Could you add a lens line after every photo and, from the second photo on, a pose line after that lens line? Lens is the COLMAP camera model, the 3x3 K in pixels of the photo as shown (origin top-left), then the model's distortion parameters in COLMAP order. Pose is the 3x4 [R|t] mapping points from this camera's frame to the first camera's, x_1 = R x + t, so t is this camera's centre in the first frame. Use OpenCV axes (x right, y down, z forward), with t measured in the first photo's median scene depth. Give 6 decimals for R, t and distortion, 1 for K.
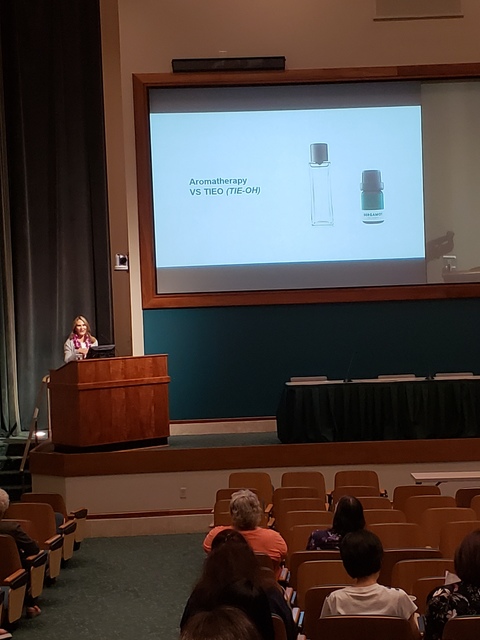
lens RADIAL K [[1279.6, 0, 240.6], [0, 1279.6, 316.8], [0, 0, 1]] dist [0.174136, 0.000000]
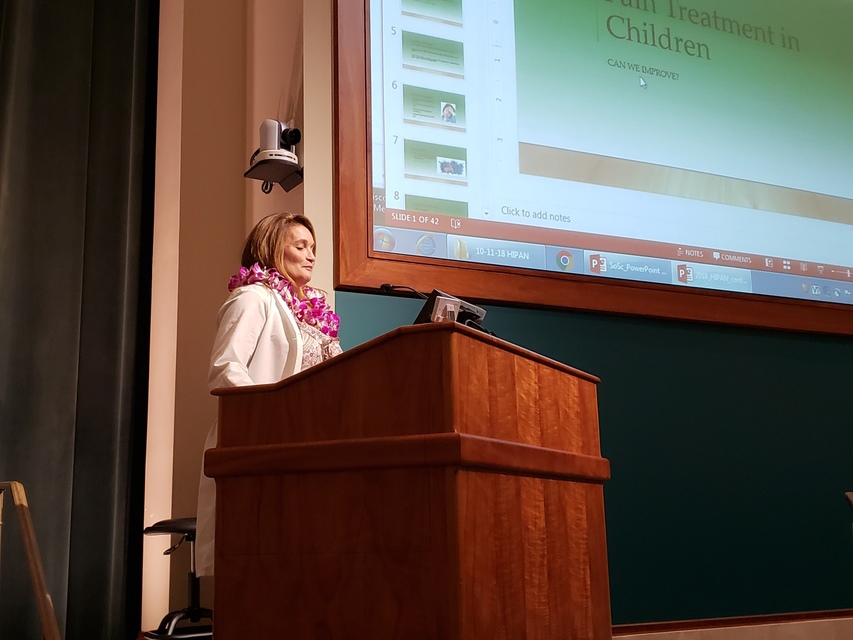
lens RADIAL K [[1128.8, 0, 425.0], [0, 1128.8, 272.2], [0, 0, 1]] dist [0.102960, 0.000000]
pose [[0.879755, 0.126564, 0.458272, -0.191611], [-0.007141, 0.967324, -0.253444, 0.064612], [-0.475374, 0.219696, 0.851911, 0.740445]]
